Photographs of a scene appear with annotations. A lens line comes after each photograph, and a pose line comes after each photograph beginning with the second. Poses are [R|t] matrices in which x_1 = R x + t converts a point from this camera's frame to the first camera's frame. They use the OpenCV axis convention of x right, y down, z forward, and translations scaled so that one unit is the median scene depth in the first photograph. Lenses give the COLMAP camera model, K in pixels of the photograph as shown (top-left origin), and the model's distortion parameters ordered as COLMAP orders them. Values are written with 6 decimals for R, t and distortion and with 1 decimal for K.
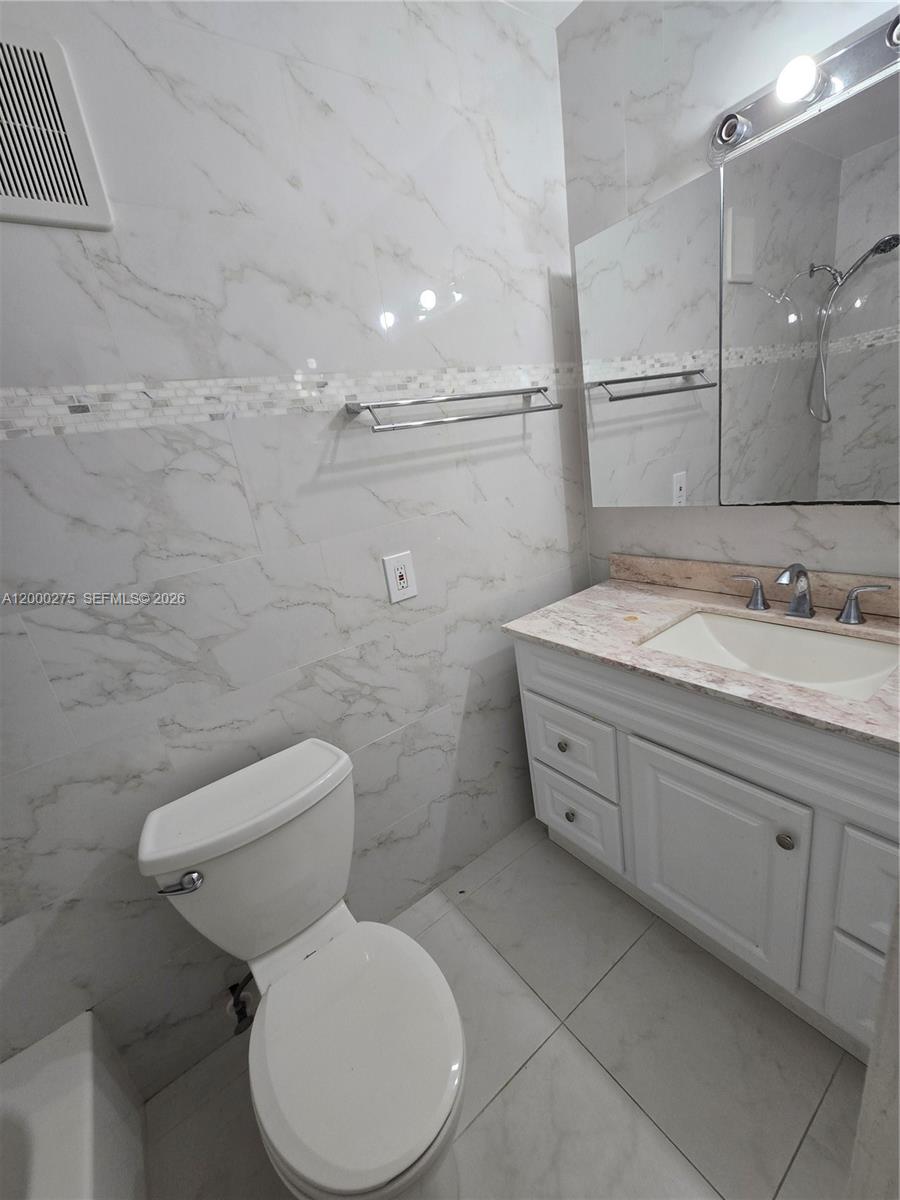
lens RADIAL K [[493.8, 0, 445.7], [0, 493.8, 611.8], [0, 0, 1]] dist [0.008178, 0.000102]
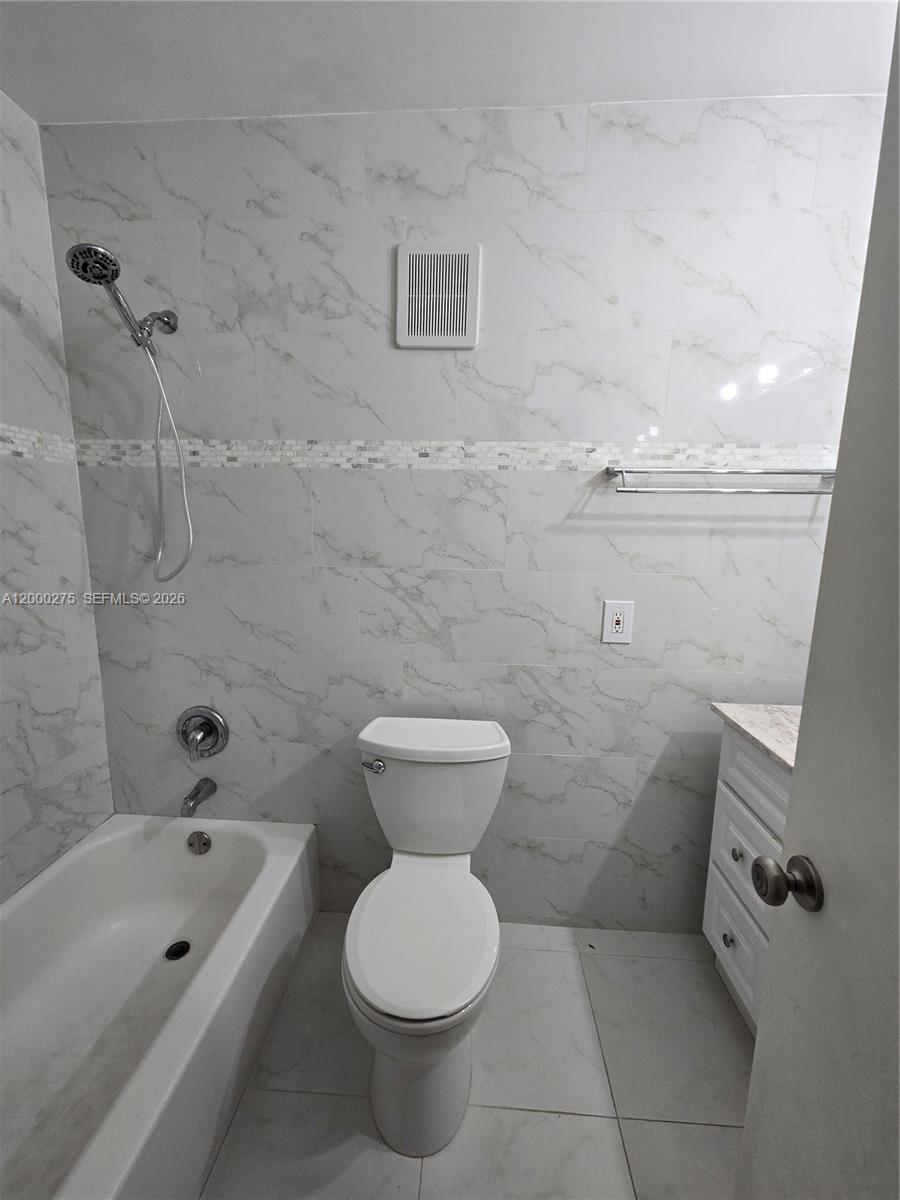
lens RADIAL K [[493.8, 0, 445.7], [0, 493.8, 611.8], [0, 0, 1]] dist [0.008178, 0.000102]
pose [[0.758875, 0.270132, -0.592569, 0.300759], [-0.324260, 0.945834, 0.015909, 0.016906], [0.564770, 0.180073, 0.805363, -0.116055]]
